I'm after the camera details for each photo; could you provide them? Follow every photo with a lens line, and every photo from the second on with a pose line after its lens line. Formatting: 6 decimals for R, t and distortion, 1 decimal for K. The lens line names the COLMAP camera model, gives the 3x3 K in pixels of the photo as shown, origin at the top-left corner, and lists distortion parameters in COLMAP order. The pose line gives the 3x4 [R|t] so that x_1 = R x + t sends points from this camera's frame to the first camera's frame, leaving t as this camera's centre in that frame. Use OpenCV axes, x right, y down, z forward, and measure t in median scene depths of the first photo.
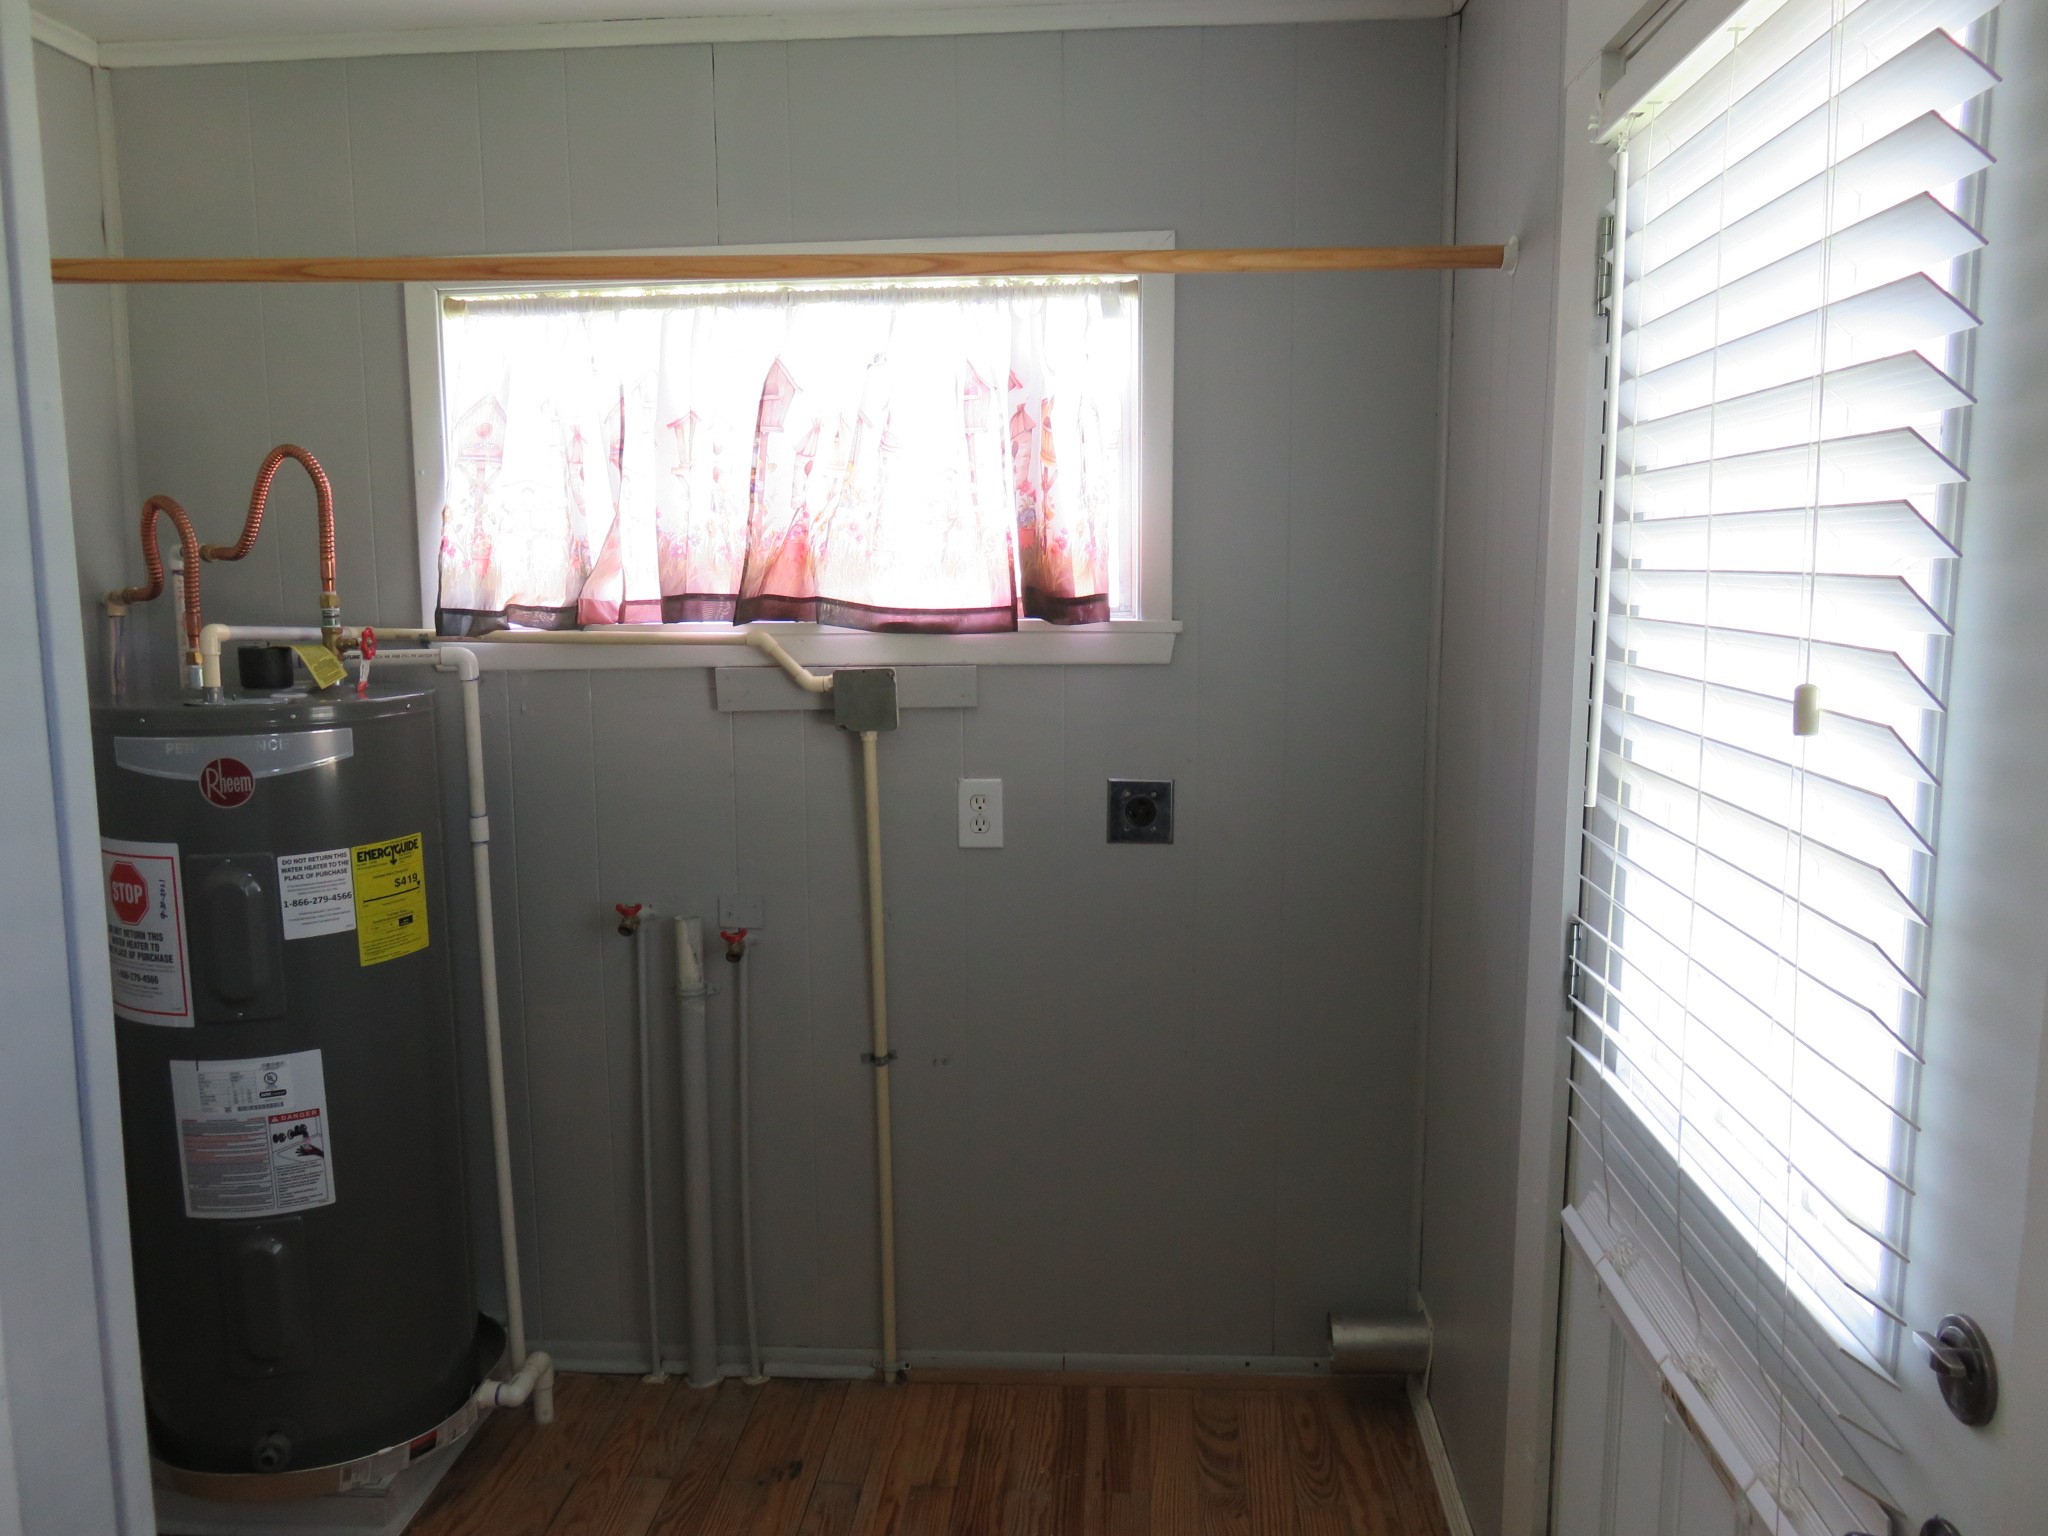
lens RADIAL K [[1546.3, 0, 1025.1], [0, 1546.3, 770.0], [0, 0, 1]] dist [-0.003623, 0.010804]
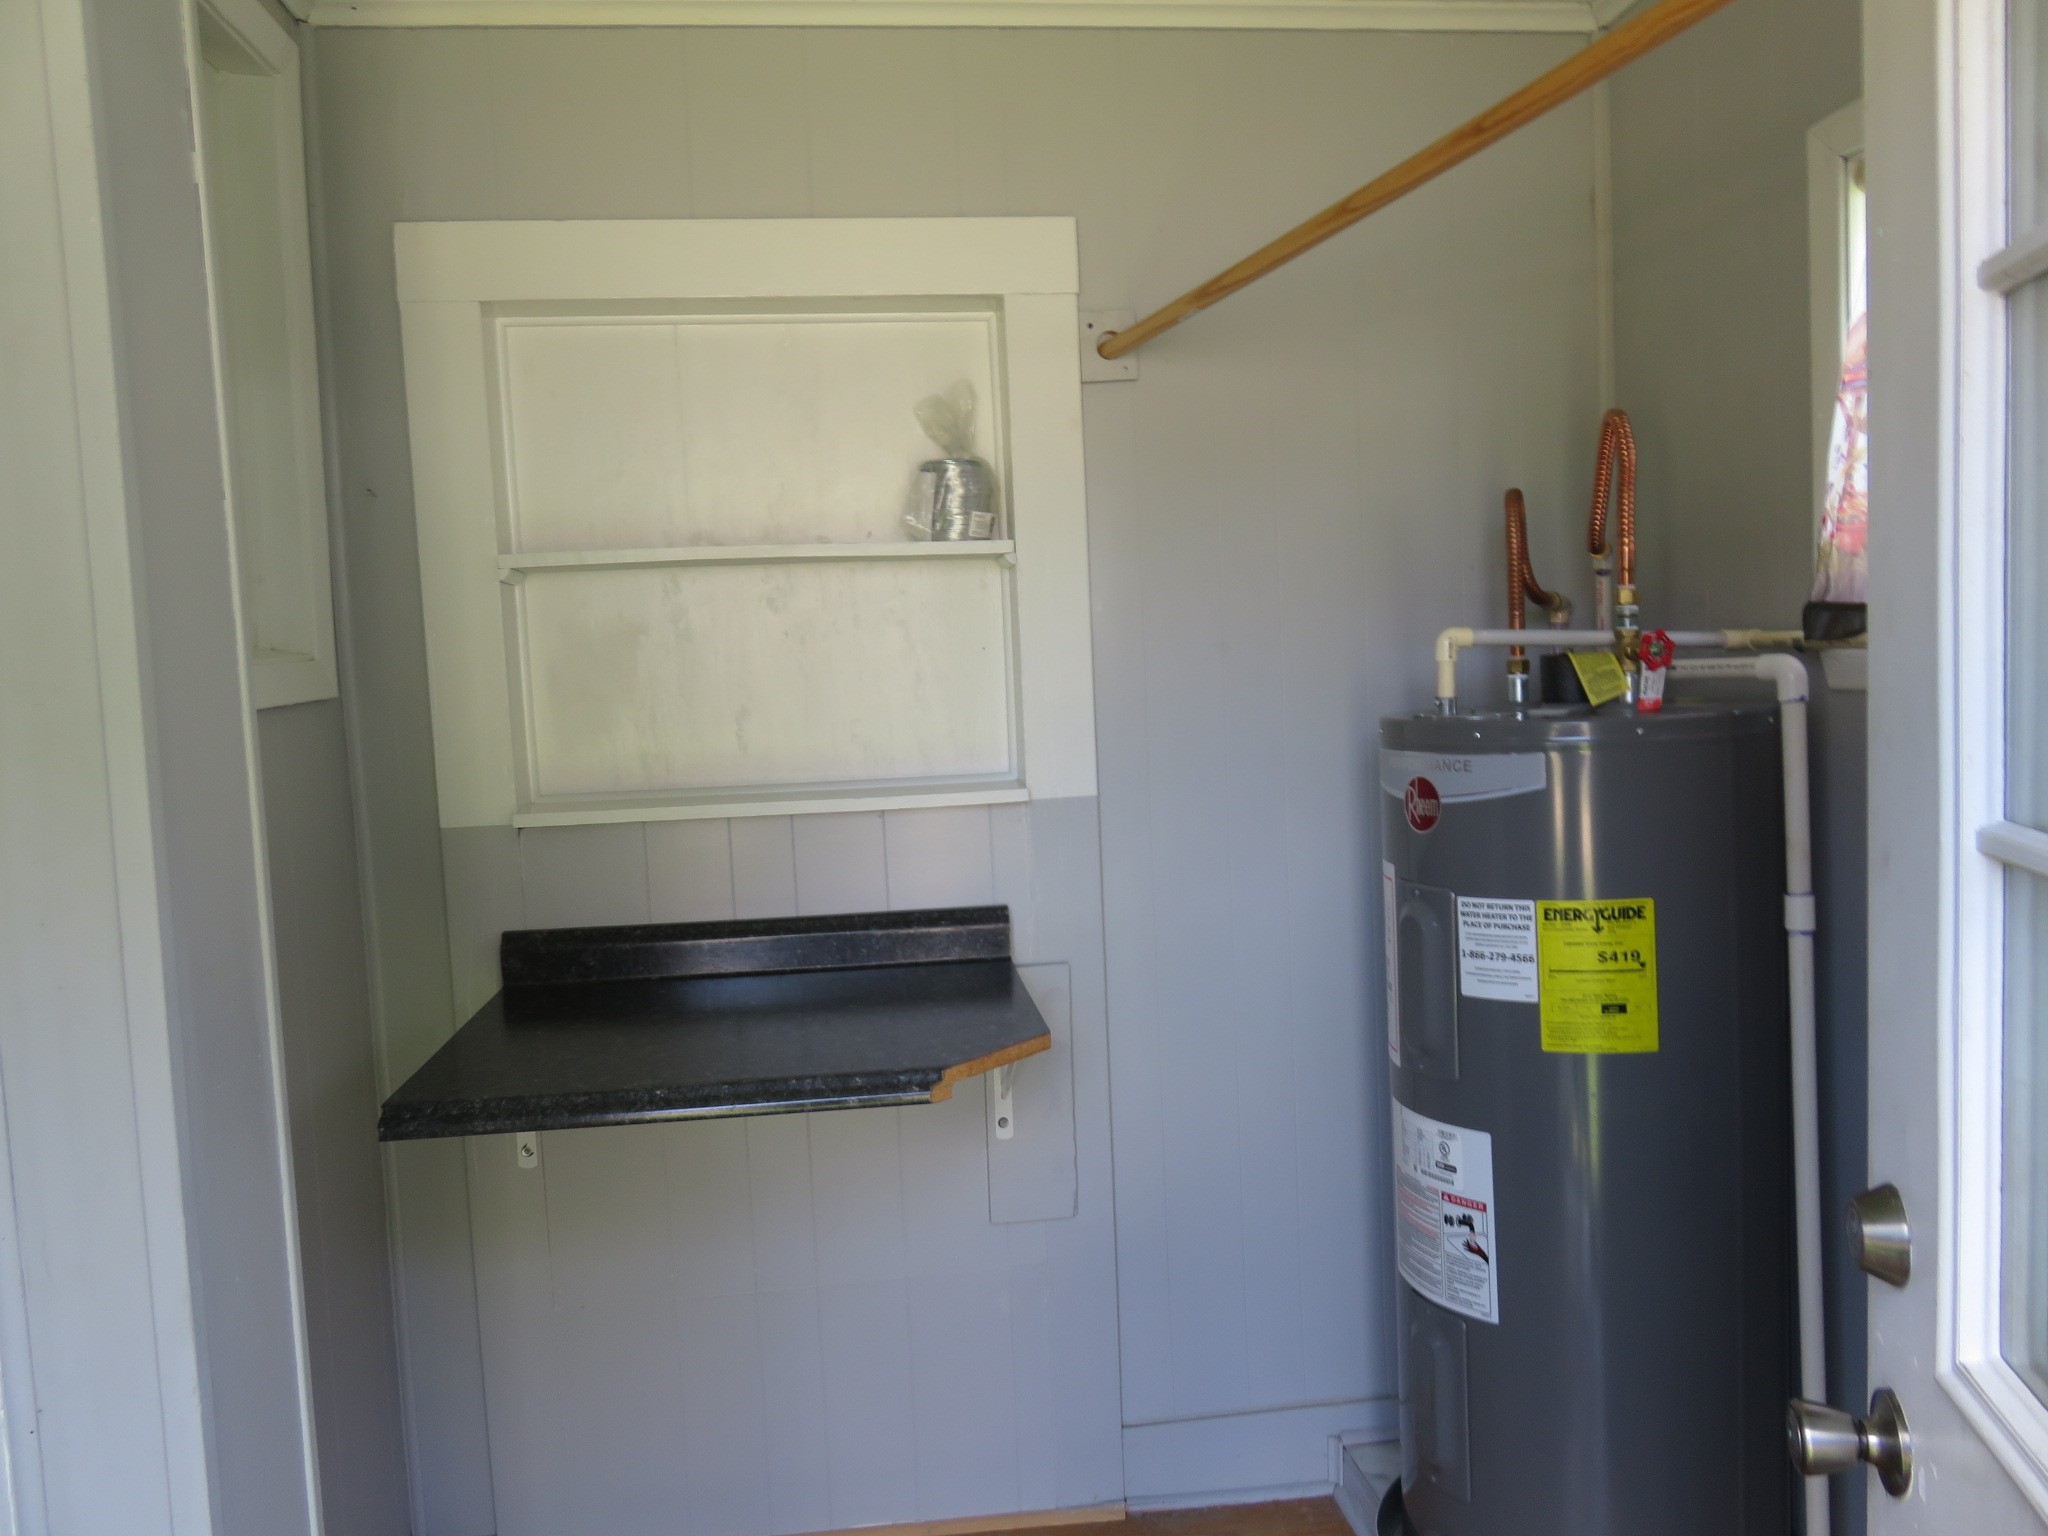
lens RADIAL K [[1546.3, 0, 1024.8], [0, 1546.3, 764.2], [0, 0, 1]] dist [-0.003623, 0.010804]
pose [[0.205230, 0.067787, -0.976363, 0.294367], [-0.087827, 0.994849, 0.050610, -0.038487], [0.974765, 0.075364, 0.210127, 0.565796]]
